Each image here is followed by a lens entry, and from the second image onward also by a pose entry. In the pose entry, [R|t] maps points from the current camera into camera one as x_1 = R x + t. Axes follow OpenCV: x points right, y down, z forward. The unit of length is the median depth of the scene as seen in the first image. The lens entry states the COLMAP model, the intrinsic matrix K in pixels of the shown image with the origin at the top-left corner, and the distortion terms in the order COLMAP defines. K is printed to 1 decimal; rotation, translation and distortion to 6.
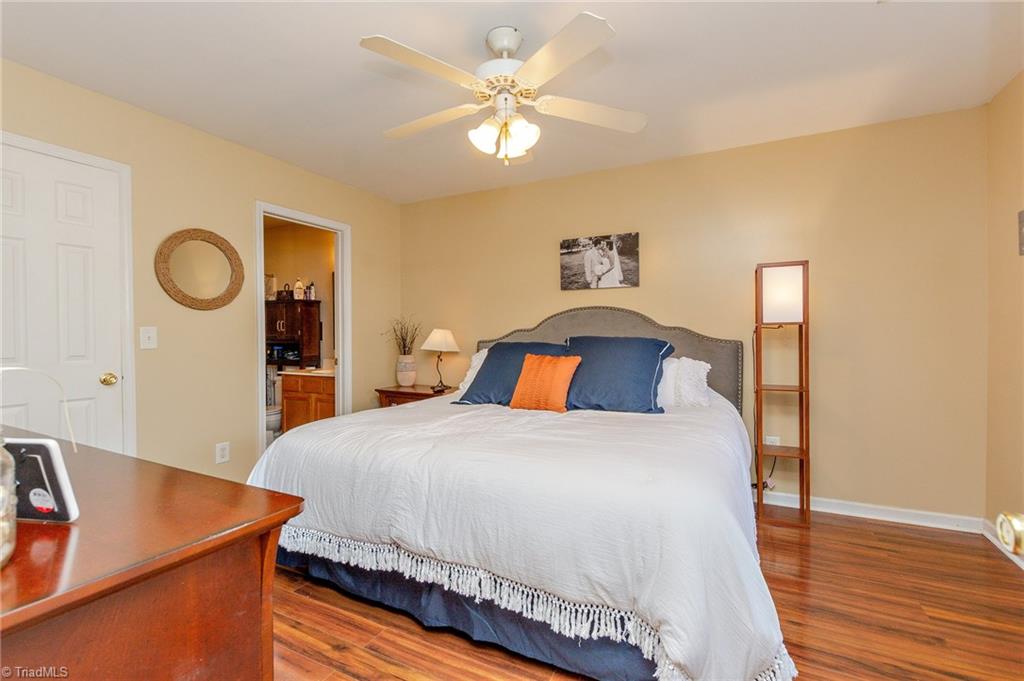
lens RADIAL K [[462.3, 0, 518.1], [0, 462.3, 339.7], [0, 0, 1]] dist [-0.001393, -0.000693]
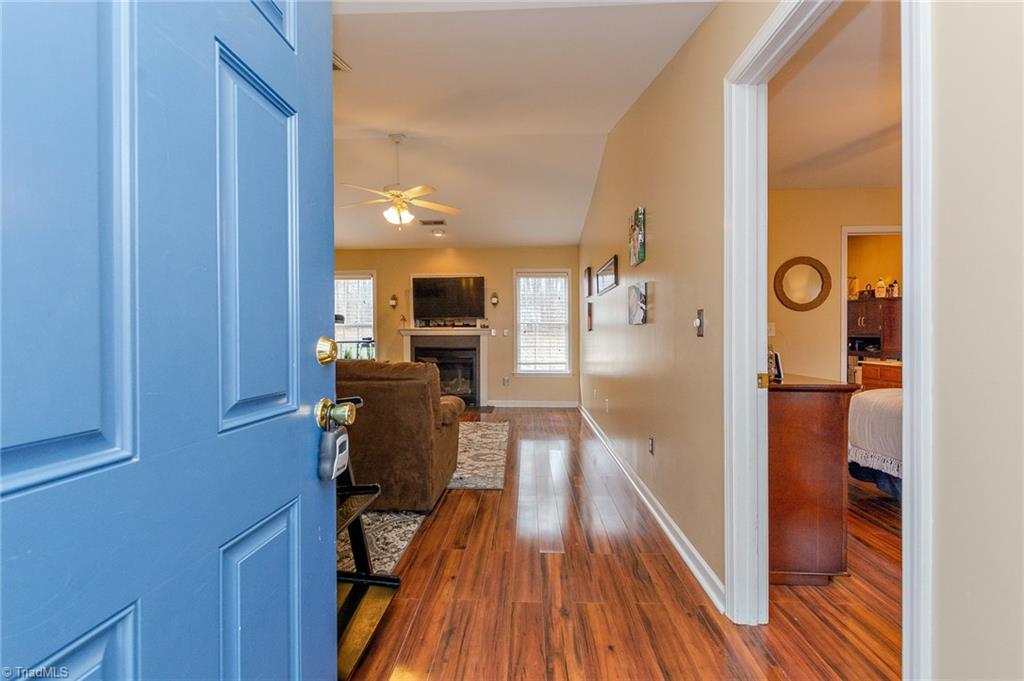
lens RADIAL K [[462.3, 0, 518.1], [0, 462.3, 339.7], [0, 0, 1]] dist [-0.001393, -0.000693]
pose [[0.436025, 0.012539, -0.899847, 0.138881], [-0.011649, 0.999898, 0.008288, 0.014259], [0.899859, 0.006869, 0.436126, -0.253759]]
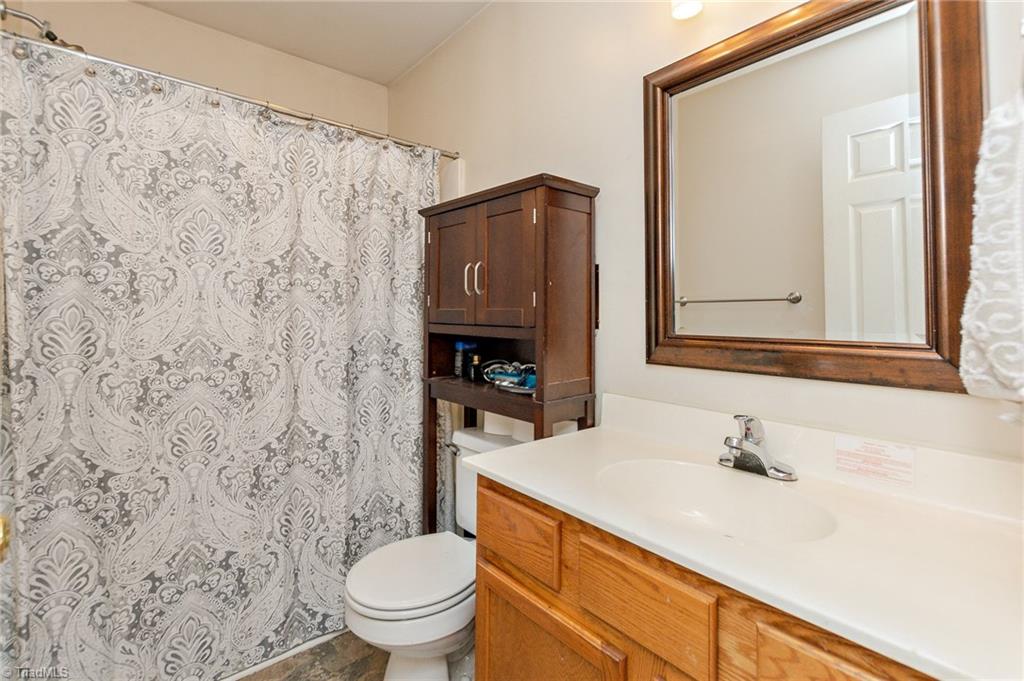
lens RADIAL K [[462.3, 0, 518.1], [0, 462.3, 339.7], [0, 0, 1]] dist [-0.001393, -0.000693]
pose [[0.928303, 0.029670, -0.370640, -0.375553], [-0.013441, 0.998837, 0.046293, -0.002362], [0.371583, -0.037992, 0.927622, 0.733553]]
